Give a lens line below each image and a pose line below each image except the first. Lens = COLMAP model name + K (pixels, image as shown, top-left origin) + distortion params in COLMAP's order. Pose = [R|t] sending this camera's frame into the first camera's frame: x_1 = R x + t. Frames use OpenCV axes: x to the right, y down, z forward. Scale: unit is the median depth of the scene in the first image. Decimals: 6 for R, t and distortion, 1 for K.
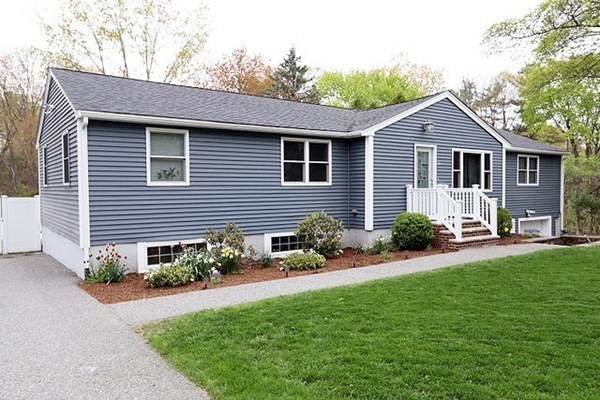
lens RADIAL K [[448.9, 0, 300.0], [0, 448.9, 201.4], [0, 0, 1]] dist [0.000026, -0.002134]
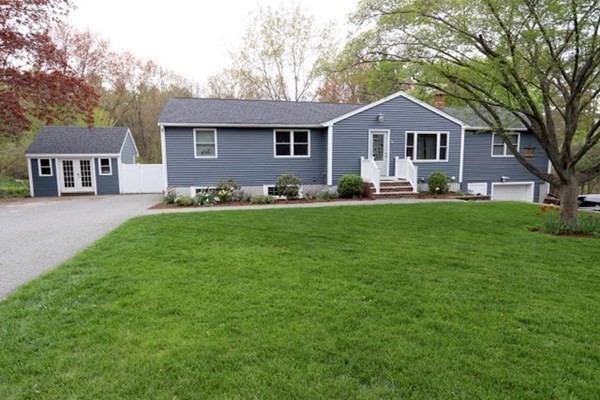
lens RADIAL K [[341.8, 0, 300.0], [0, 341.8, 199.1], [0, 0, 1]] dist [-0.006217, 0.000023]
pose [[0.920196, 0.046676, -0.388666, 0.541718], [-0.010796, 0.995514, 0.093993, -0.001233], [0.391310, -0.082296, 0.916572, -0.173411]]
